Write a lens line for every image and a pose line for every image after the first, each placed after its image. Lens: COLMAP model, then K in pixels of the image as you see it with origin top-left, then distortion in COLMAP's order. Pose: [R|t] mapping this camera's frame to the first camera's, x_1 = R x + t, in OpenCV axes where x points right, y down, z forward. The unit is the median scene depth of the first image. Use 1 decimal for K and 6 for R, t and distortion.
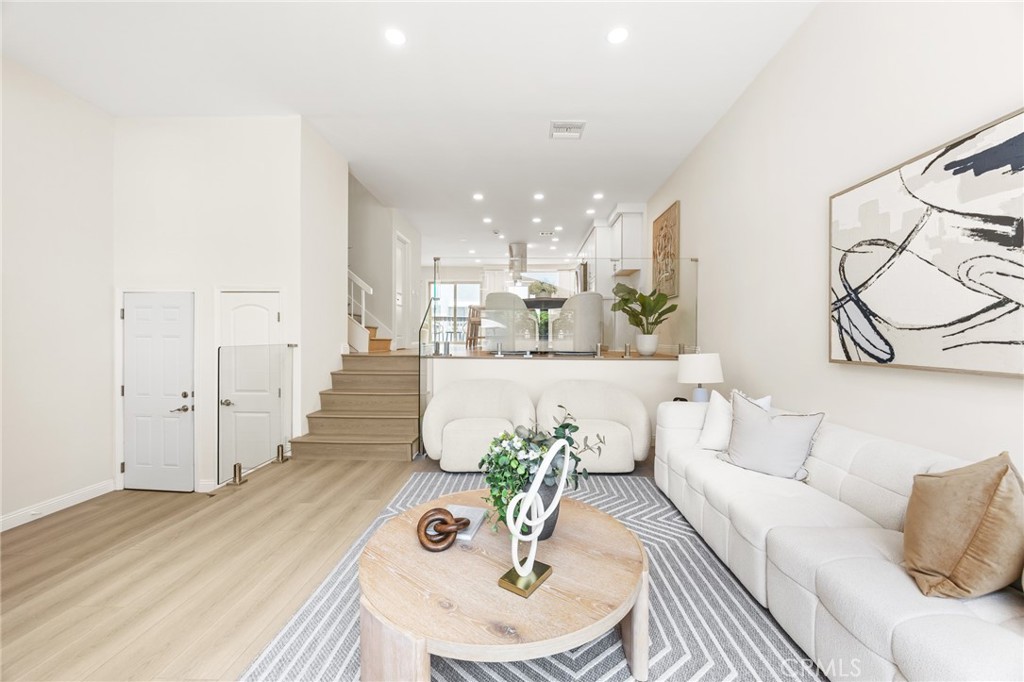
lens RADIAL K [[392.4, 0, 513.7], [0, 392.4, 341.4], [0, 0, 1]] dist [0.003448, -0.000337]
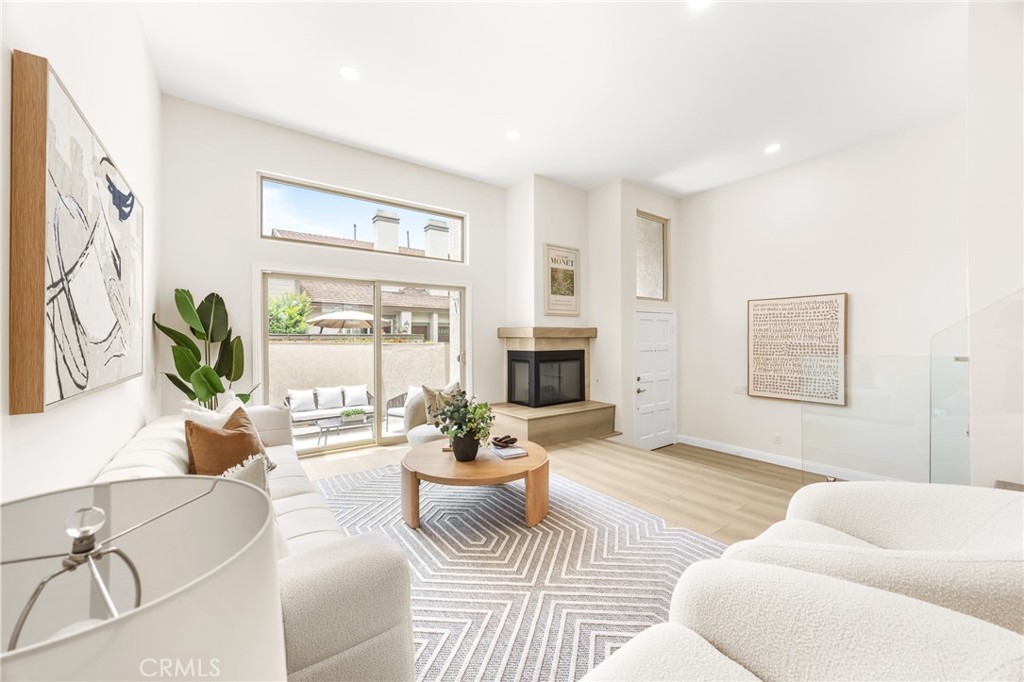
lens RADIAL K [[392.4, 0, 526.1], [0, 392.4, 342.1], [0, 0, 1]] dist [0.003448, -0.000337]
pose [[-0.790764, 0.005647, -0.612095, 0.368962], [-0.005731, 0.999845, 0.016629, -0.023439], [0.612094, 0.016658, -0.790609, 1.020521]]
